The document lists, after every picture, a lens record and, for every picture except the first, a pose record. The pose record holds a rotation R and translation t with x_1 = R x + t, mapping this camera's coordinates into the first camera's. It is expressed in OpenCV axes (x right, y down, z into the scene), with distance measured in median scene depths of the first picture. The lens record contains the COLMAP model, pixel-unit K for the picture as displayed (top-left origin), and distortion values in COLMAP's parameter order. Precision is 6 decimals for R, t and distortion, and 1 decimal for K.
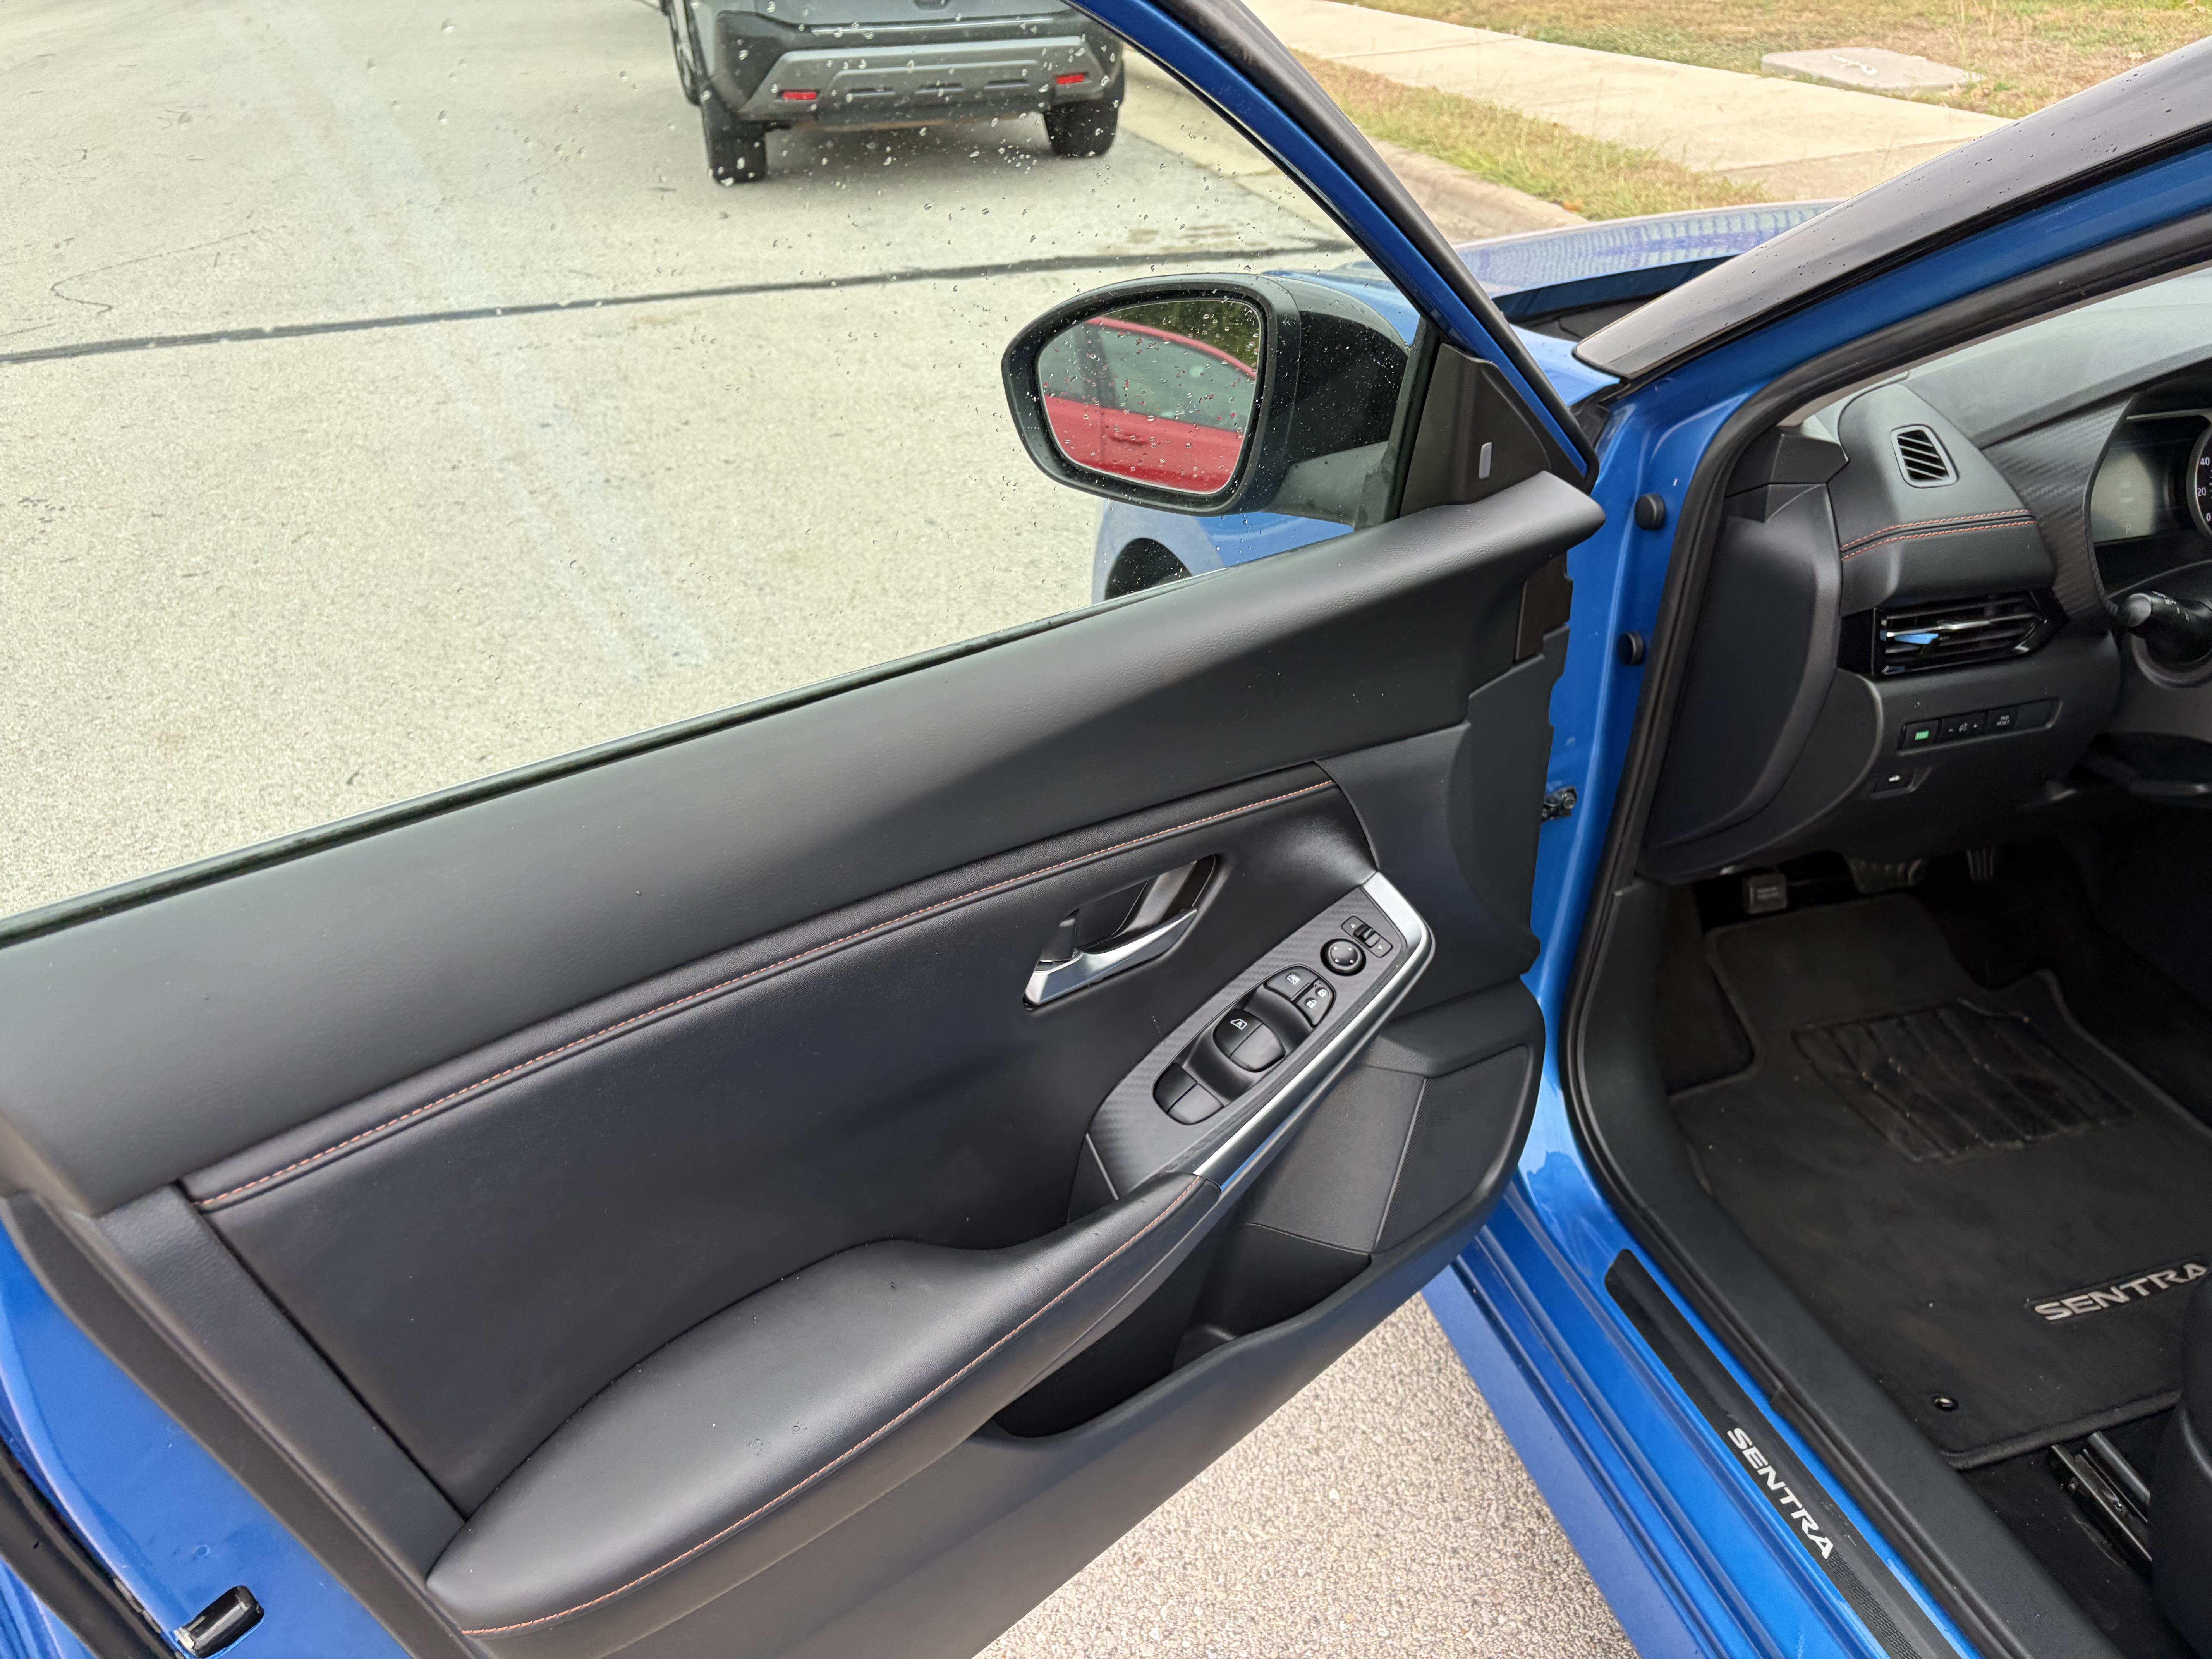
lens RADIAL K [[1683.2, 0, 1124.5], [0, 1683.2, 828.7], [0, 0, 1]] dist [0.030173, -0.040300]
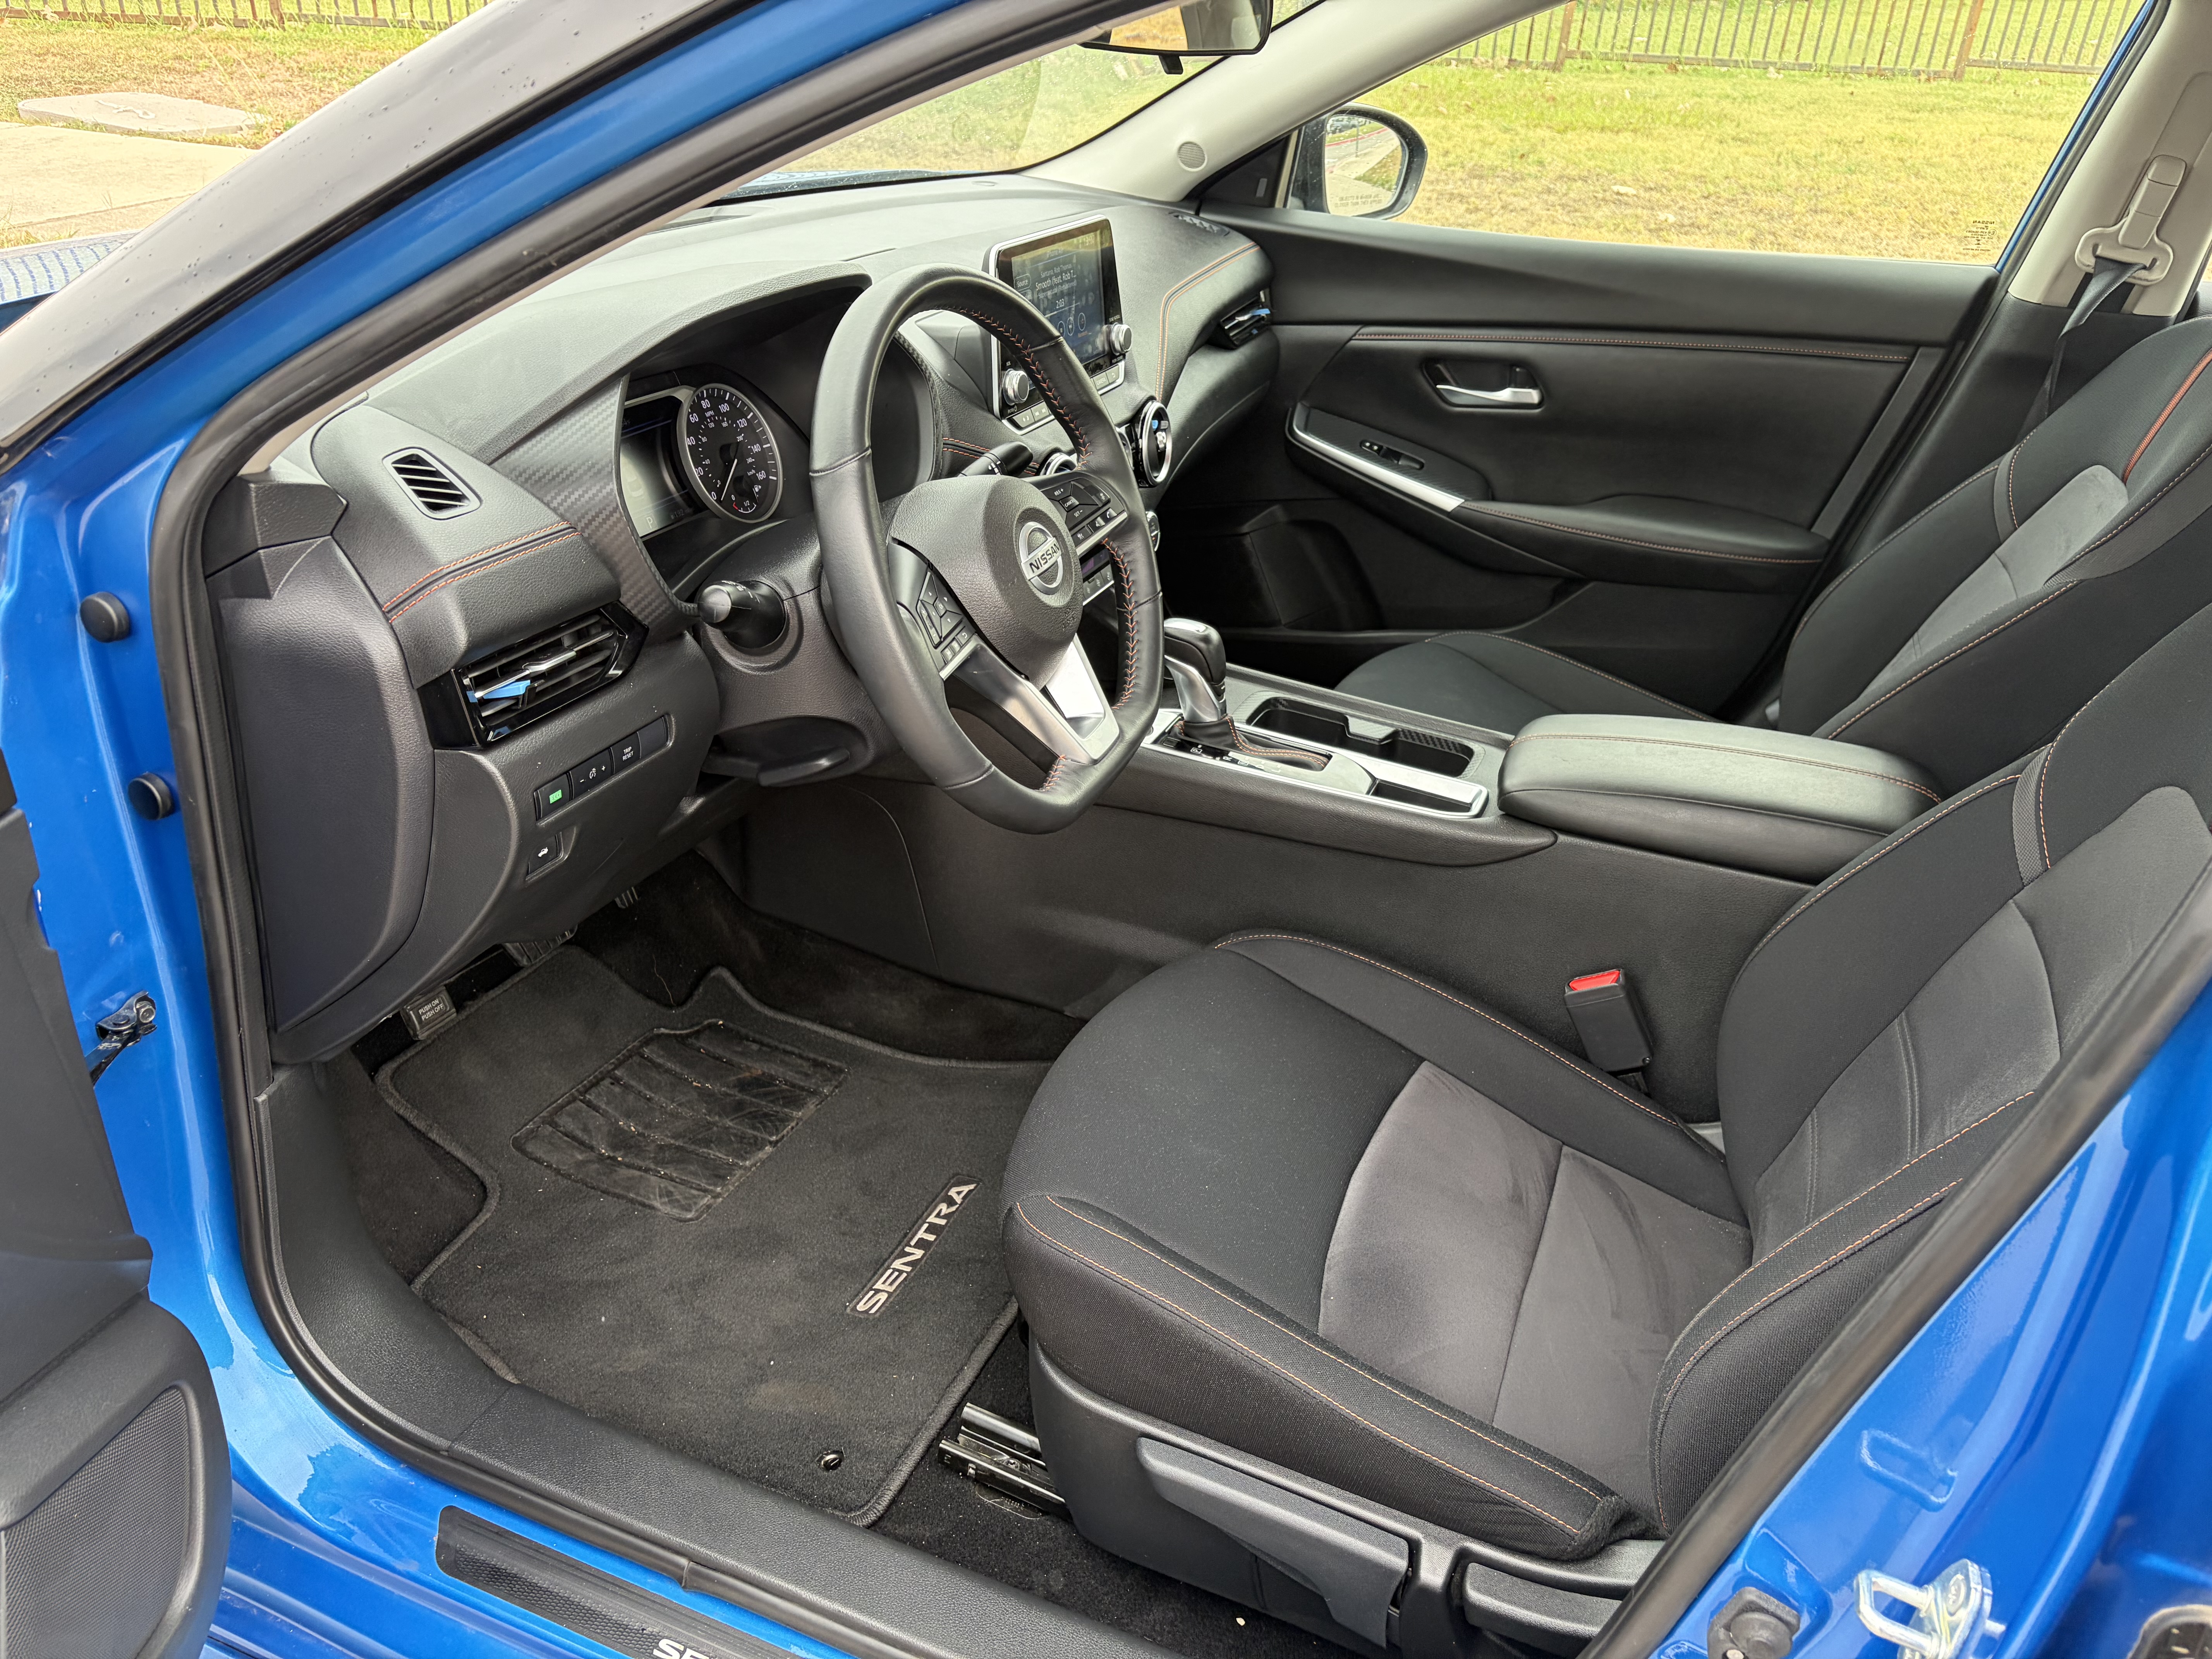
lens RADIAL K [[1666.7, 0, 1117.6], [0, 1666.7, 835.4], [0, 0, 1]] dist [0.056572, -0.064007]
pose [[0.643777, -0.315192, 0.697283, 0.053949], [0.329496, 0.936607, 0.119162, -0.042493], [-0.690640, 0.153038, 0.706821, 0.197503]]
